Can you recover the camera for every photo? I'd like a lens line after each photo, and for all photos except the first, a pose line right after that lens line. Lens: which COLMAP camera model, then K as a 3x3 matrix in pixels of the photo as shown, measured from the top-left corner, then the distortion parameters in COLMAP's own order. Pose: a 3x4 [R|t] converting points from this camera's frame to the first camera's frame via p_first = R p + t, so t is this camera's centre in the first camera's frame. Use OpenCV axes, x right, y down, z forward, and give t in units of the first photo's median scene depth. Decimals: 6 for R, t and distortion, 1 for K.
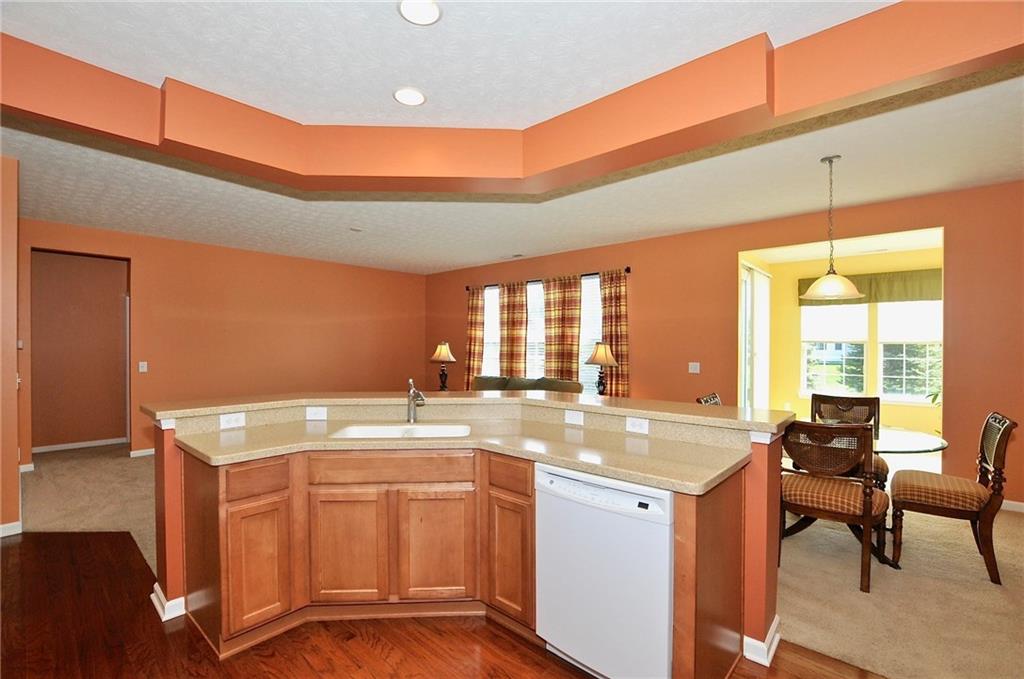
lens RADIAL K [[453.5, 0, 520.0], [0, 453.5, 344.2], [0, 0, 1]] dist [-0.020120, 0.002719]
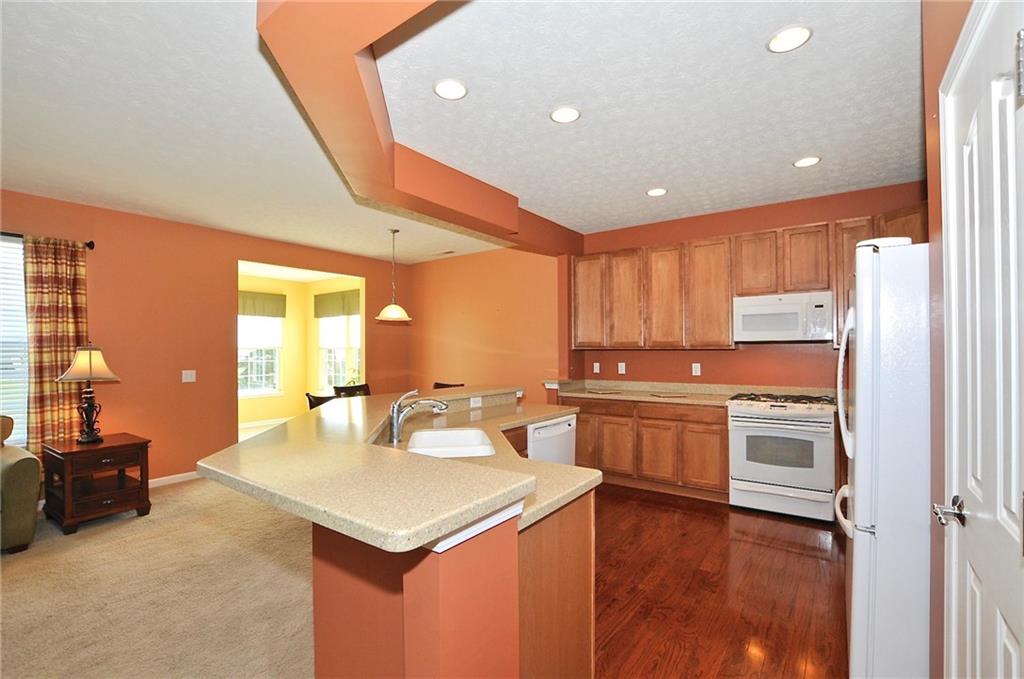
lens RADIAL K [[453.5, 0, 510.3], [0, 453.5, 346.3], [0, 0, 1]] dist [-0.020120, 0.002719]
pose [[-0.086221, 0.005744, 0.996259, -0.445837], [0.003982, 0.999977, -0.005421, 0.000063], [-0.996268, 0.003500, -0.086242, 0.357412]]
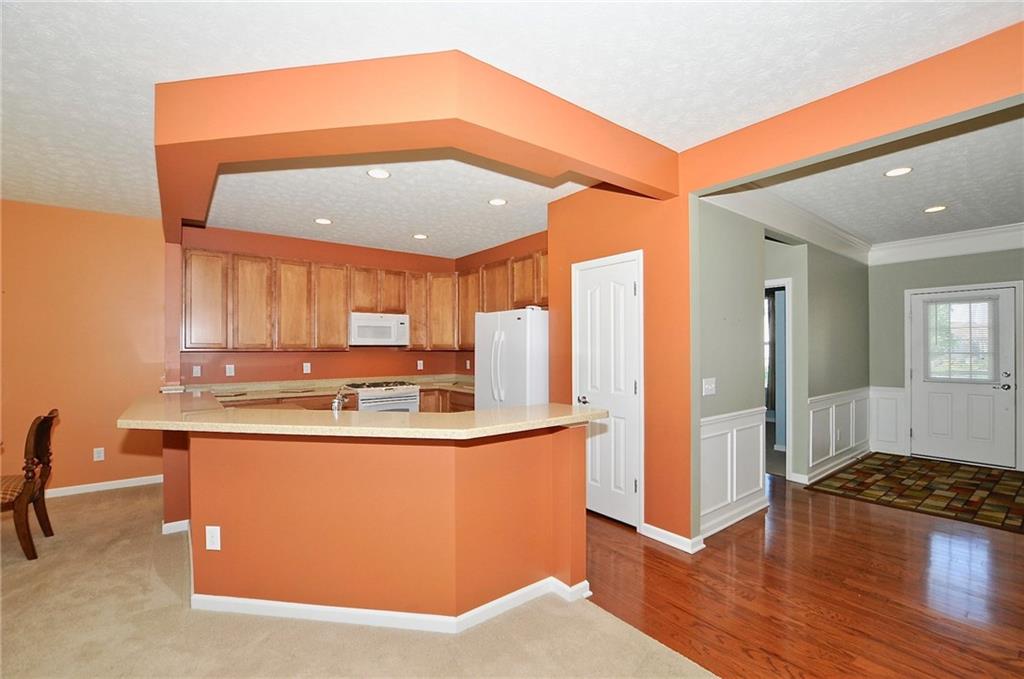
lens RADIAL K [[453.5, 0, 516.8], [0, 453.5, 349.4], [0, 0, 1]] dist [-0.020120, 0.002719]
pose [[-0.979113, -0.000934, 0.203314, -0.322930], [-0.001276, 0.999998, -0.001547, -0.000159], [-0.203312, -0.001774, -0.979112, 0.741300]]
